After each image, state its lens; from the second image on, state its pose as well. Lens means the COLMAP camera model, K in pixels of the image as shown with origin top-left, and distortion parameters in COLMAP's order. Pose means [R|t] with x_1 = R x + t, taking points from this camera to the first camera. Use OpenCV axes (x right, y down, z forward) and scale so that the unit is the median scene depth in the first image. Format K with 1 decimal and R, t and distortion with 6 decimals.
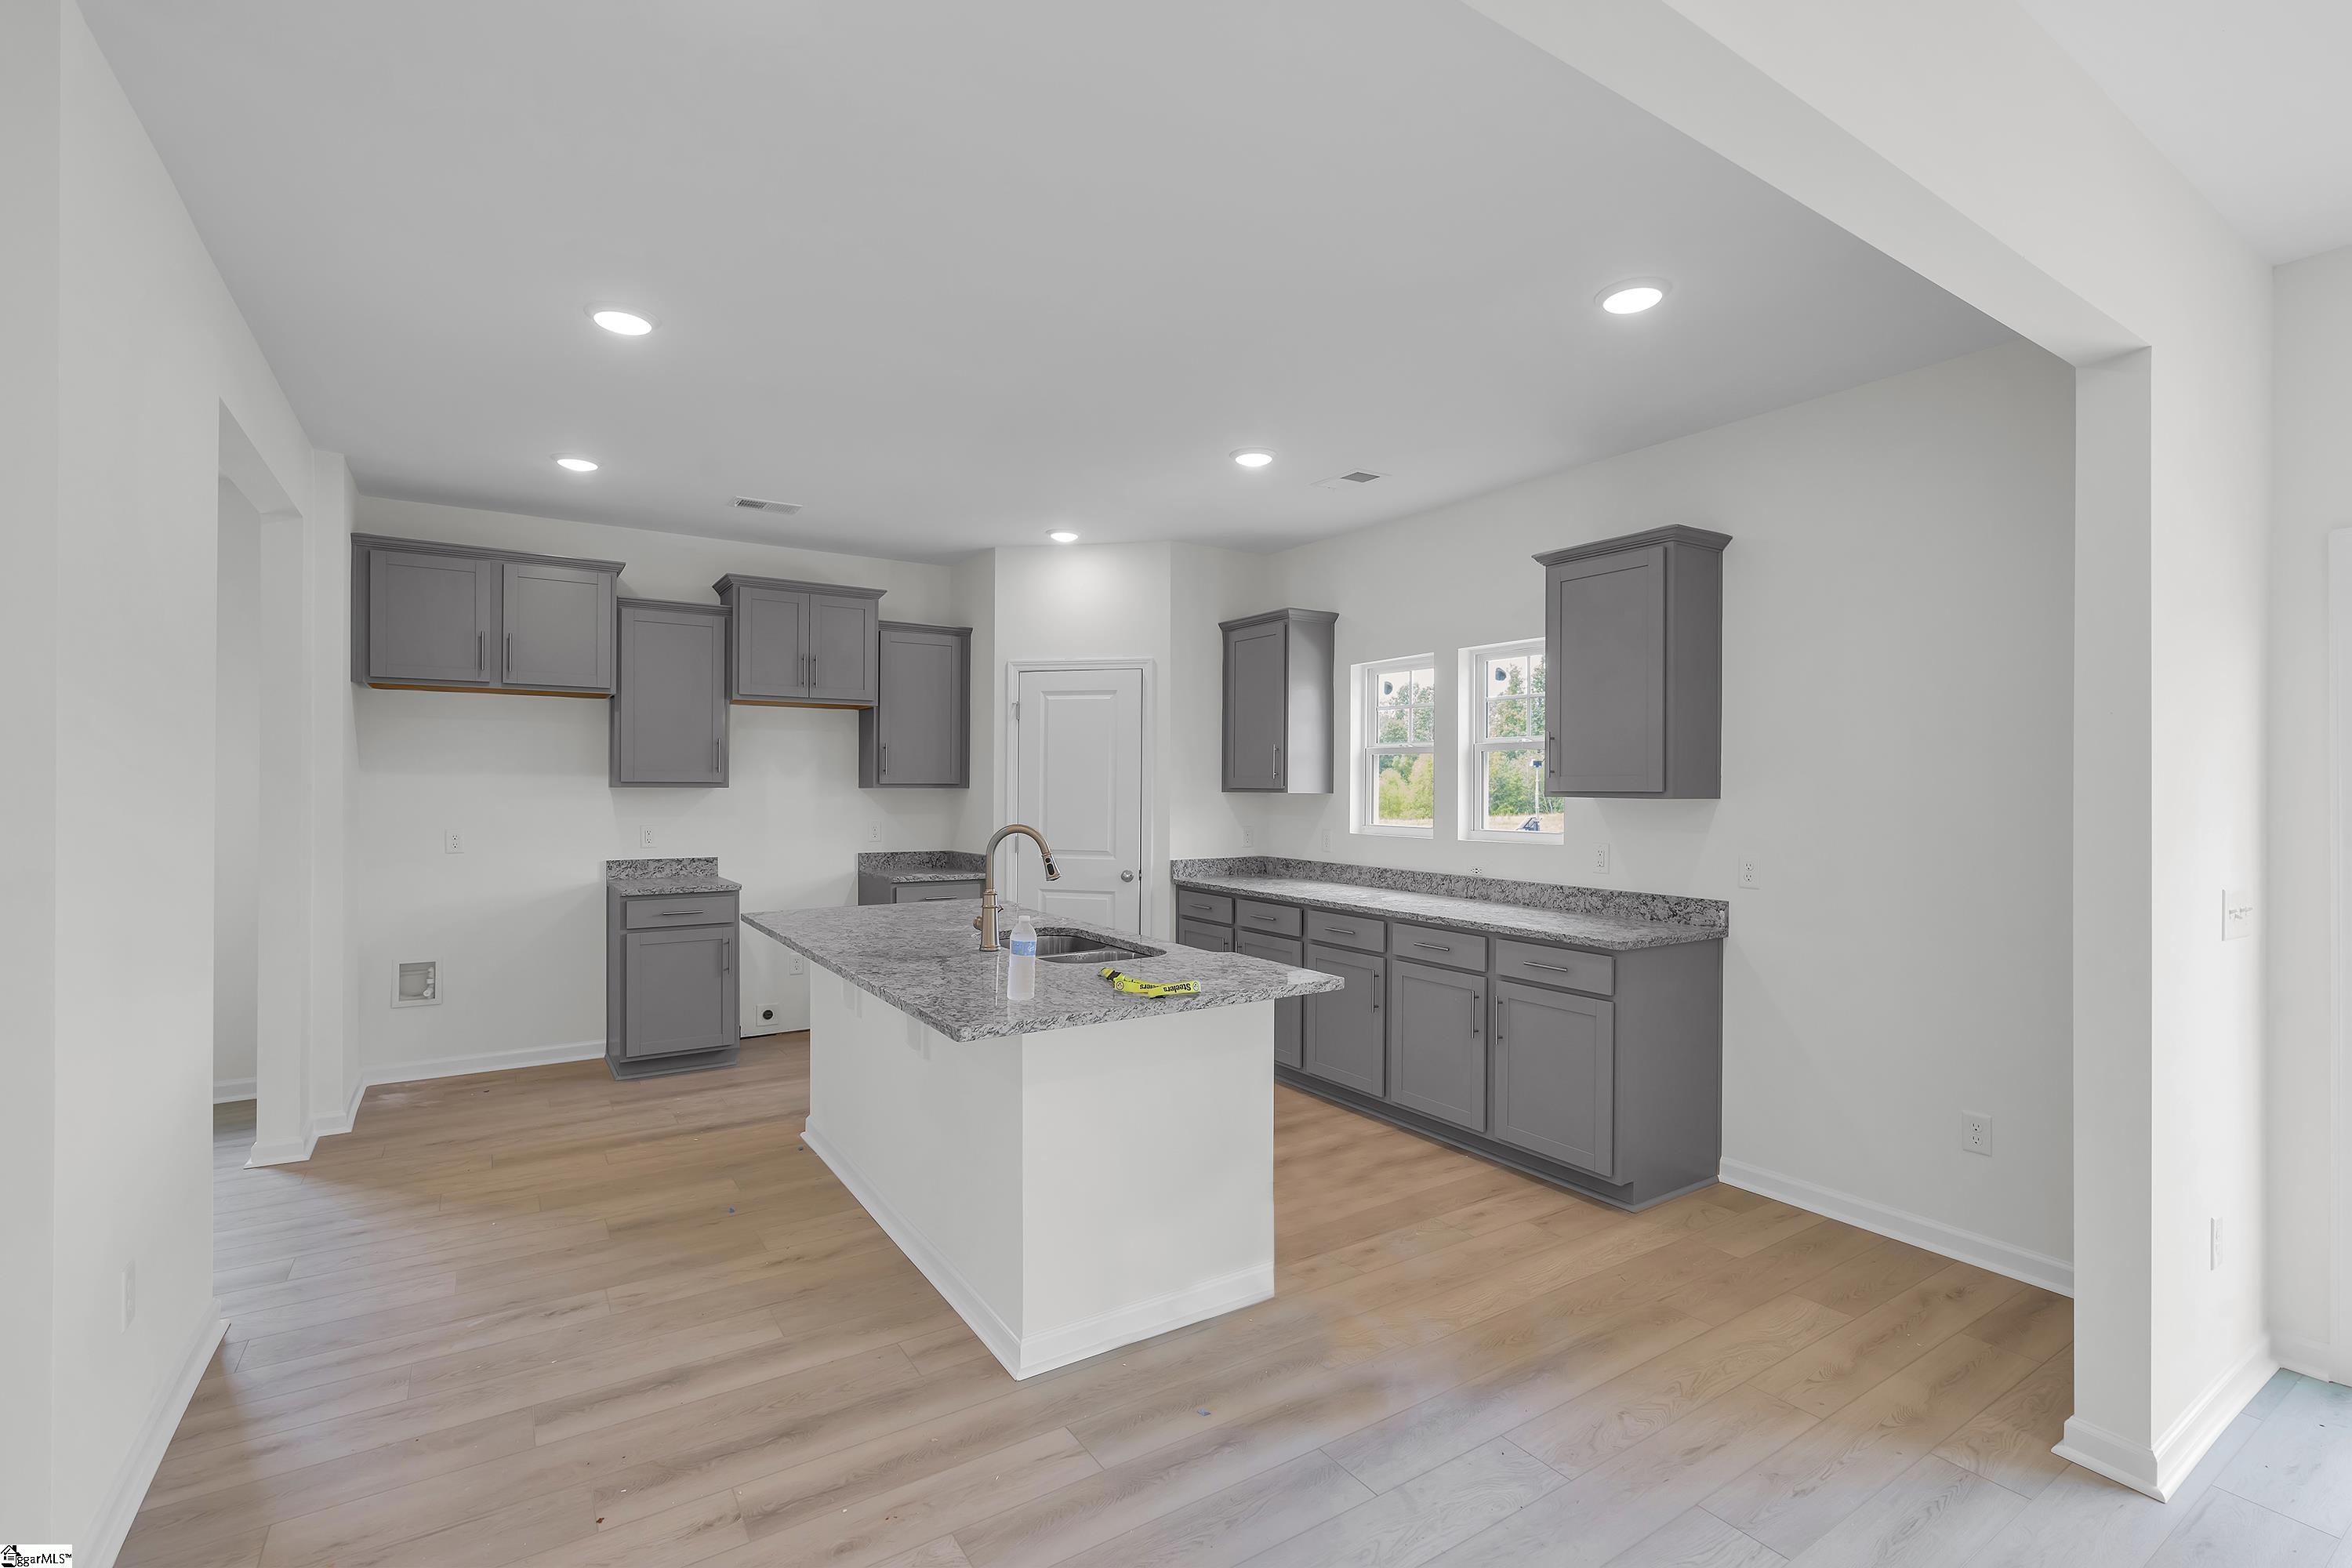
lens RADIAL K [[1047.3, 0, 1176.0], [0, 1047.3, 781.7], [0, 0, 1]] dist [-0.006610, 0.000918]
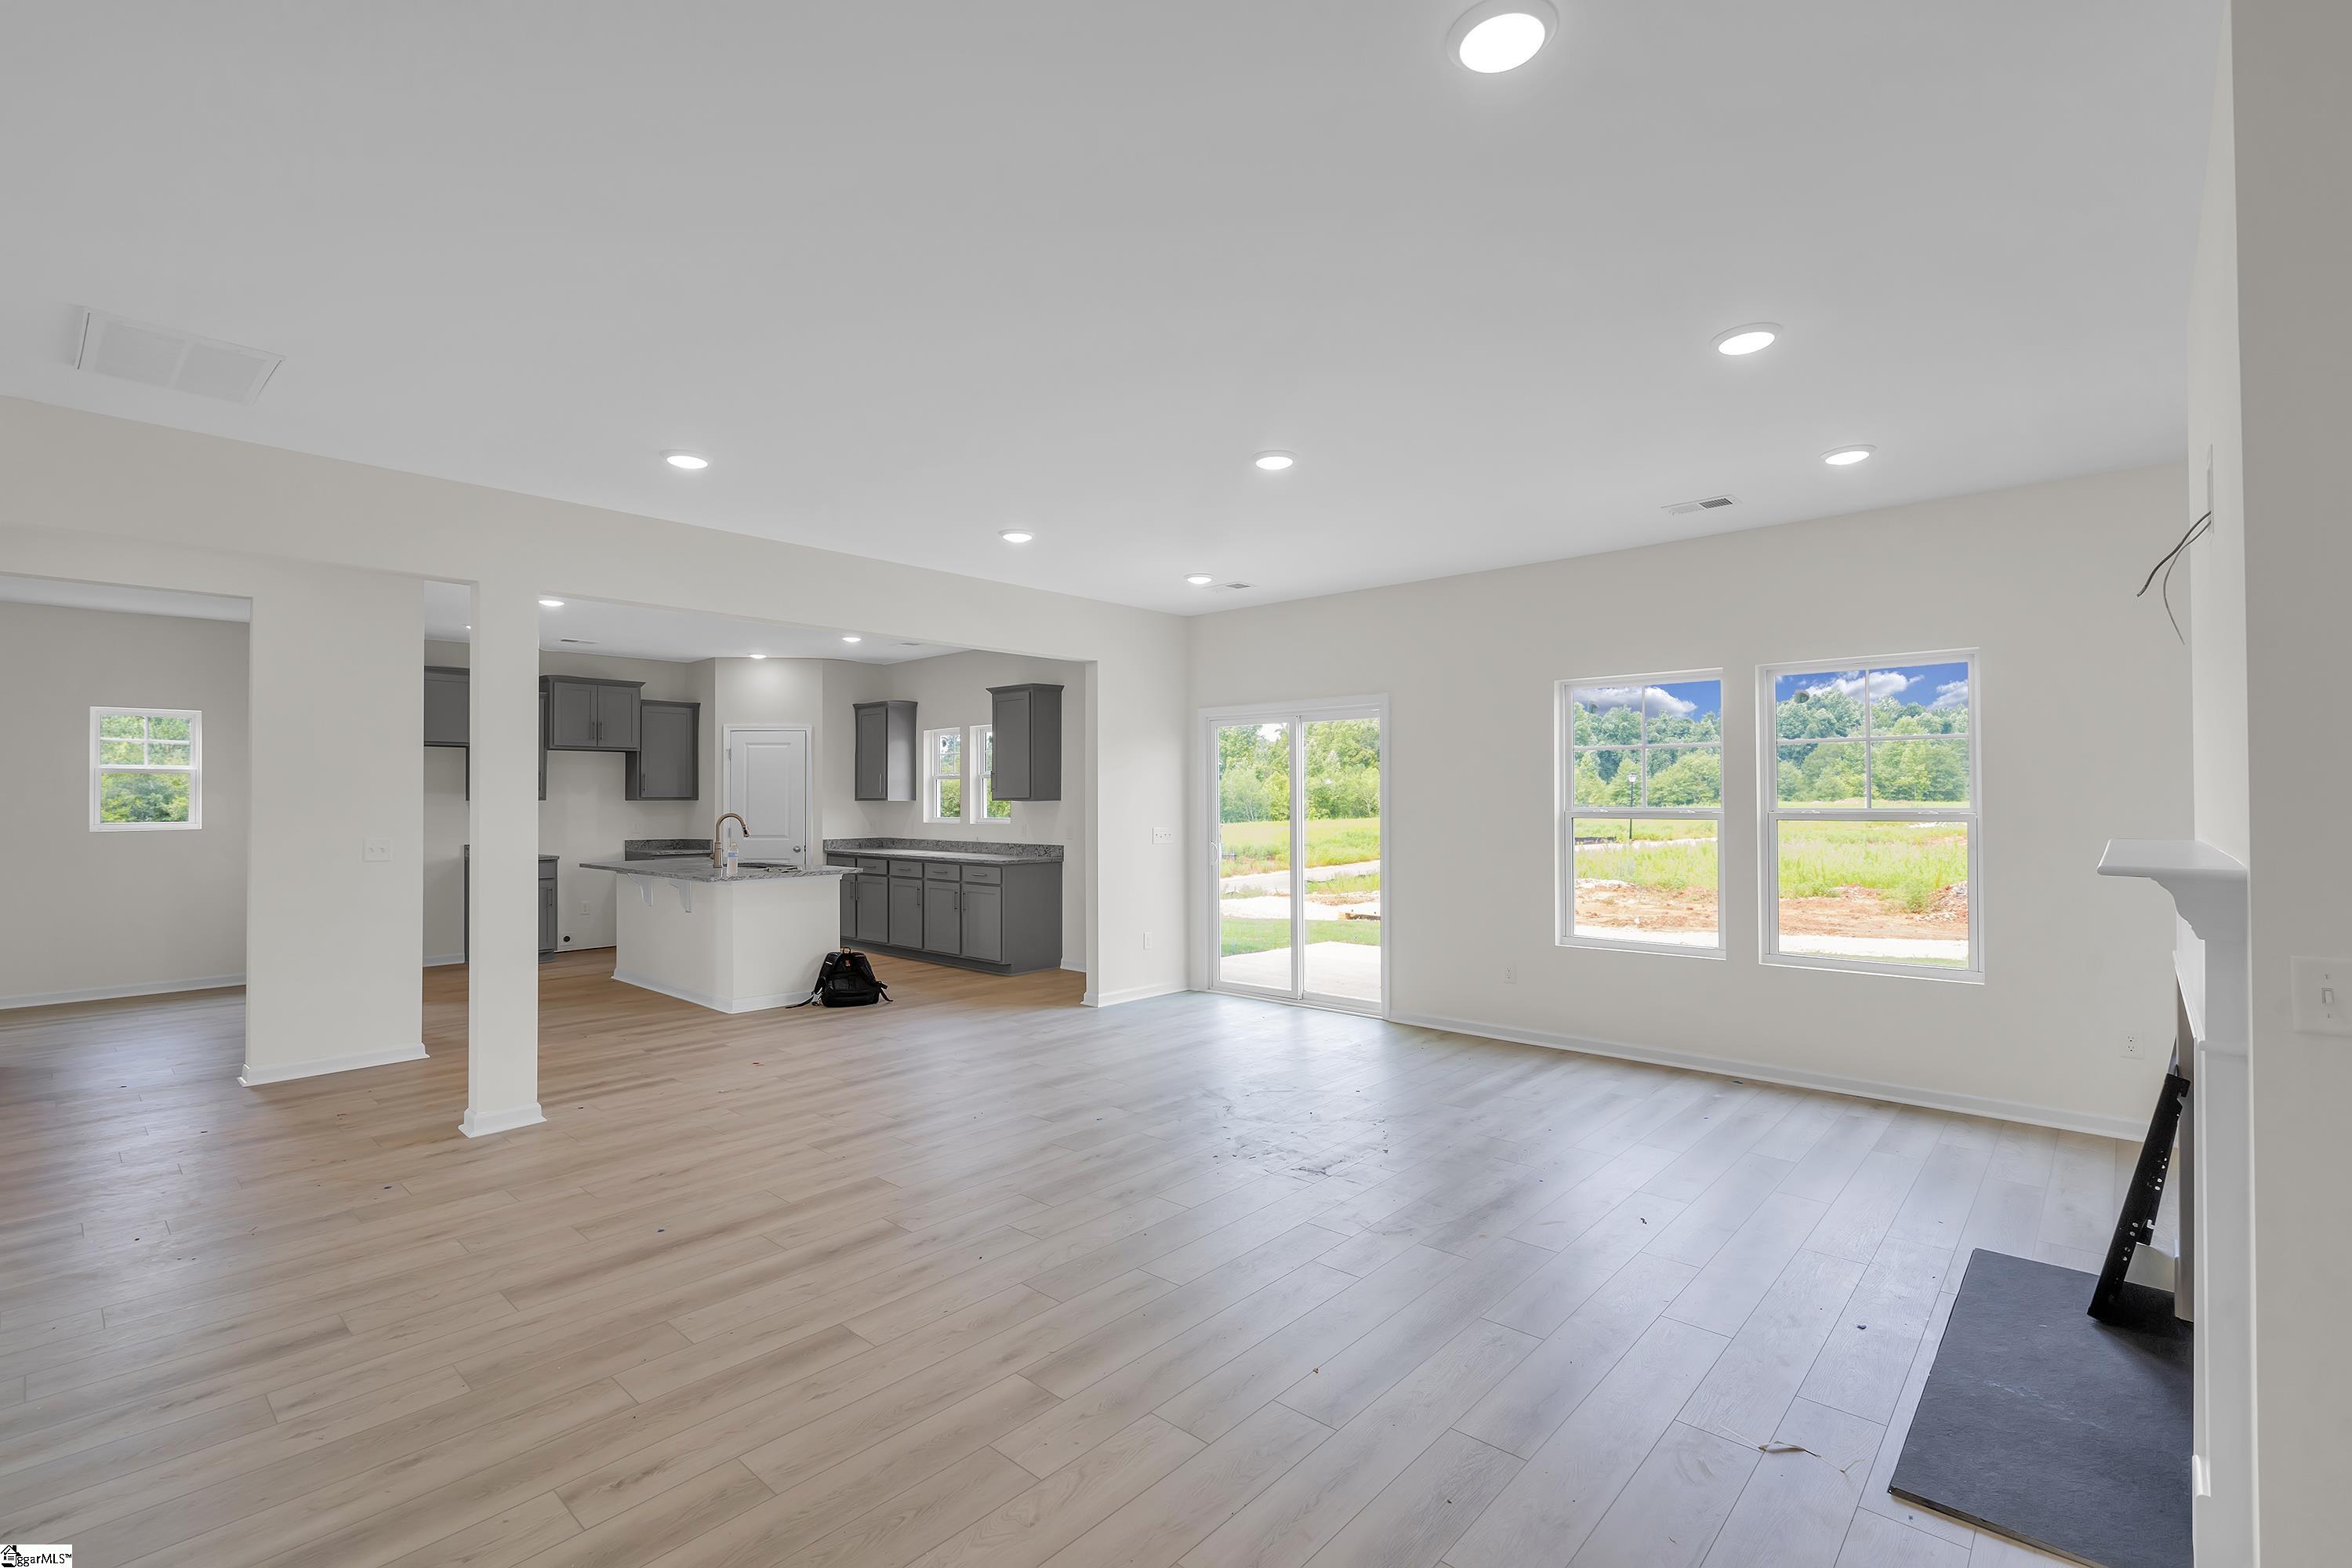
lens RADIAL K [[1047.3, 0, 1174.8], [0, 1047.3, 788.3], [0, 0, 1]] dist [-0.006610, 0.000918]
pose [[0.968545, -0.005873, 0.248769, 0.139183], [0.007343, 0.999961, -0.004985, 0.001936], [-0.248730, 0.006655, 0.968550, -0.913153]]
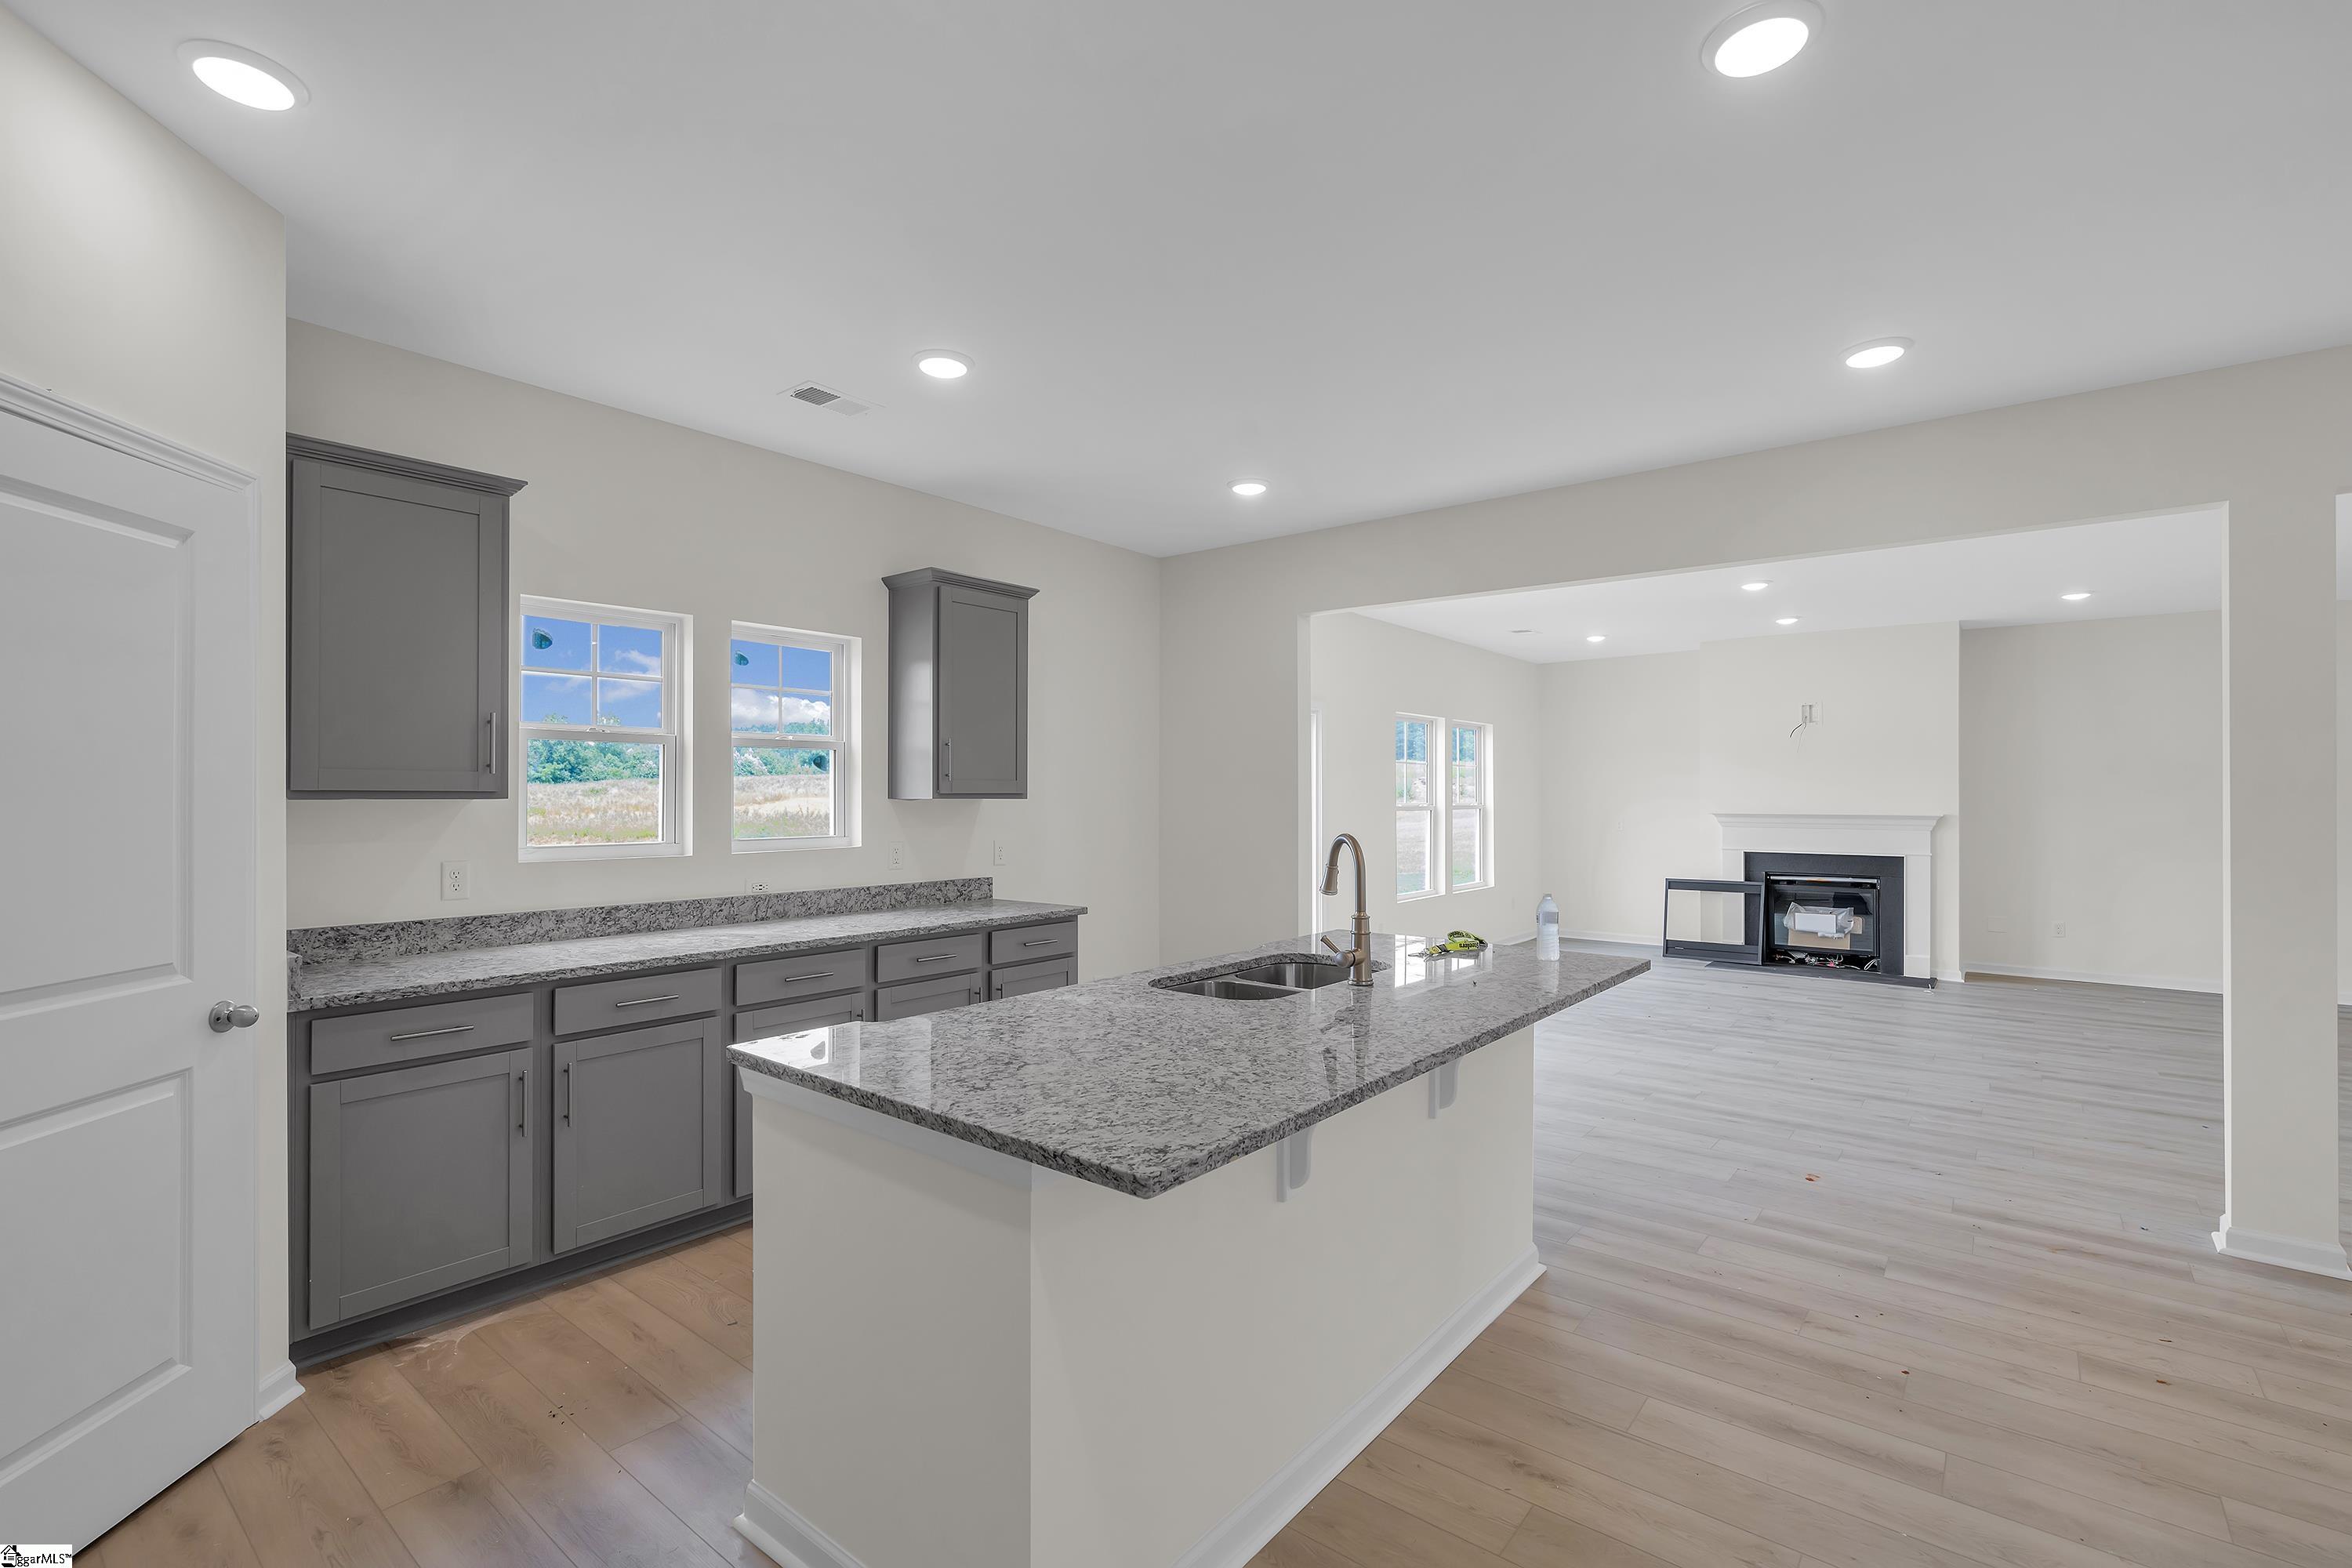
lens RADIAL K [[1047.3, 0, 1157.0], [0, 1047.3, 795.5], [0, 0, 1]] dist [-0.006610, 0.000918]
pose [[-0.296868, -0.006988, 0.954893, -0.556867], [-0.008239, 0.999955, 0.004756, 0.003116], [-0.954883, -0.006456, -0.296912, 0.842453]]
